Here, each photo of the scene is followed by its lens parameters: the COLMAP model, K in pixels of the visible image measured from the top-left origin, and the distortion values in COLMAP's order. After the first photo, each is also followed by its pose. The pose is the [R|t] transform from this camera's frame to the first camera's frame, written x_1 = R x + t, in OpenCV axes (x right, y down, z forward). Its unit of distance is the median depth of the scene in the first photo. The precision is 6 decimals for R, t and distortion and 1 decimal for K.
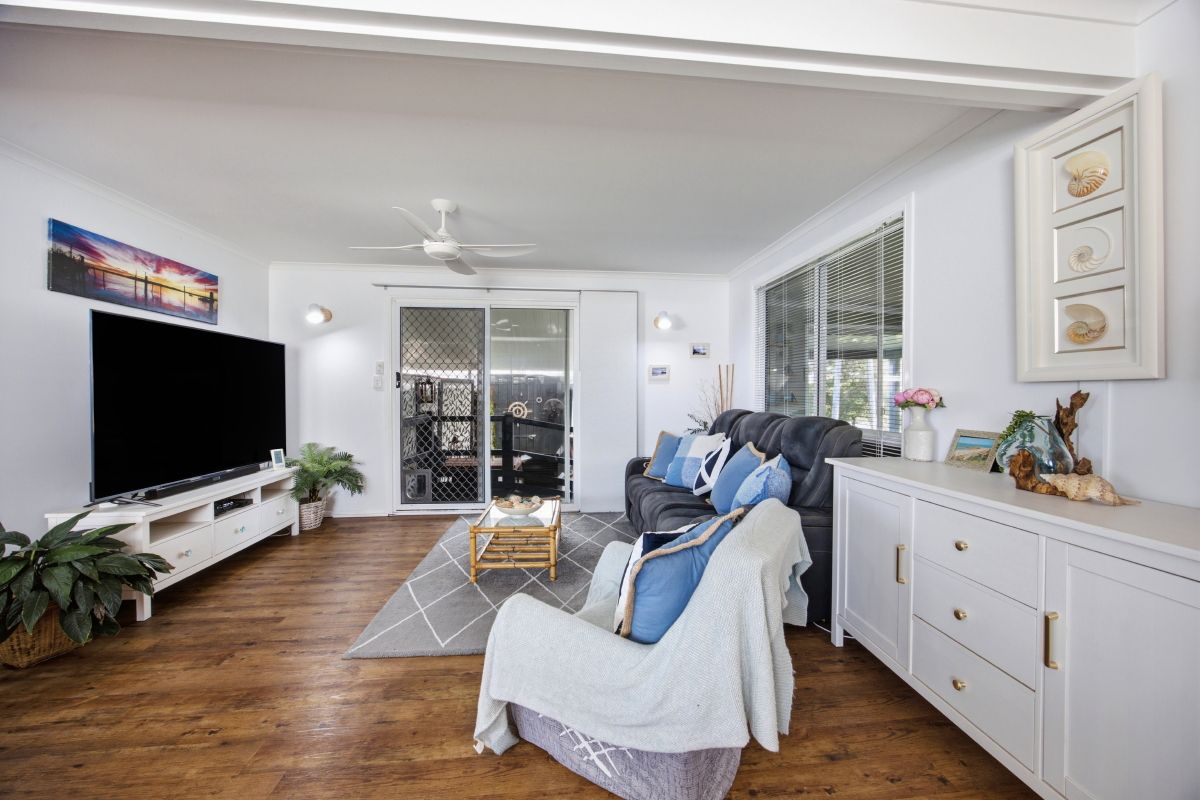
lens RADIAL K [[462.6, 0, 600.0], [0, 462.6, 400.0], [0, 0, 1]] dist [-0.000090, 0.000632]
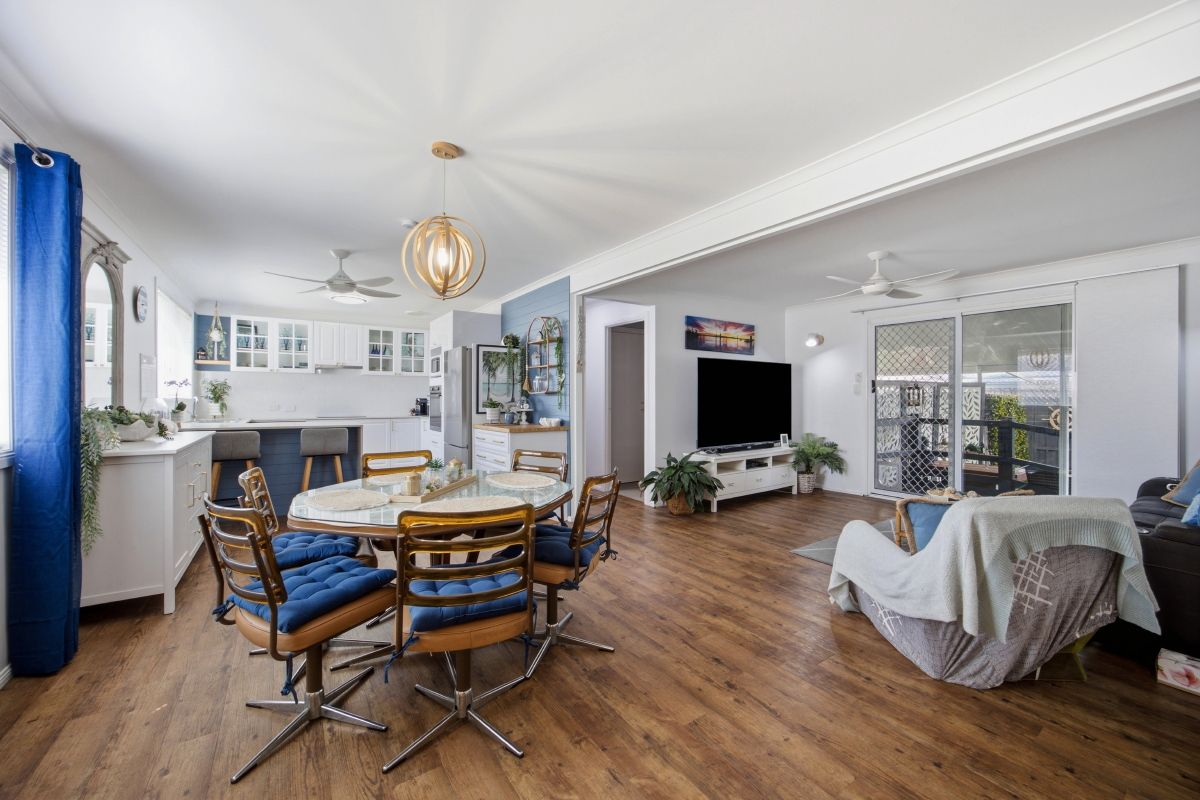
lens RADIAL K [[462.6, 0, 600.0], [0, 462.6, 400.0], [0, 0, 1]] dist [-0.000090, 0.000632]
pose [[0.474342, 0.007662, -0.880307, 0.395534], [-0.013100, 0.999913, 0.001644, 0.000798], [0.880243, 0.010752, 0.474401, -0.281393]]
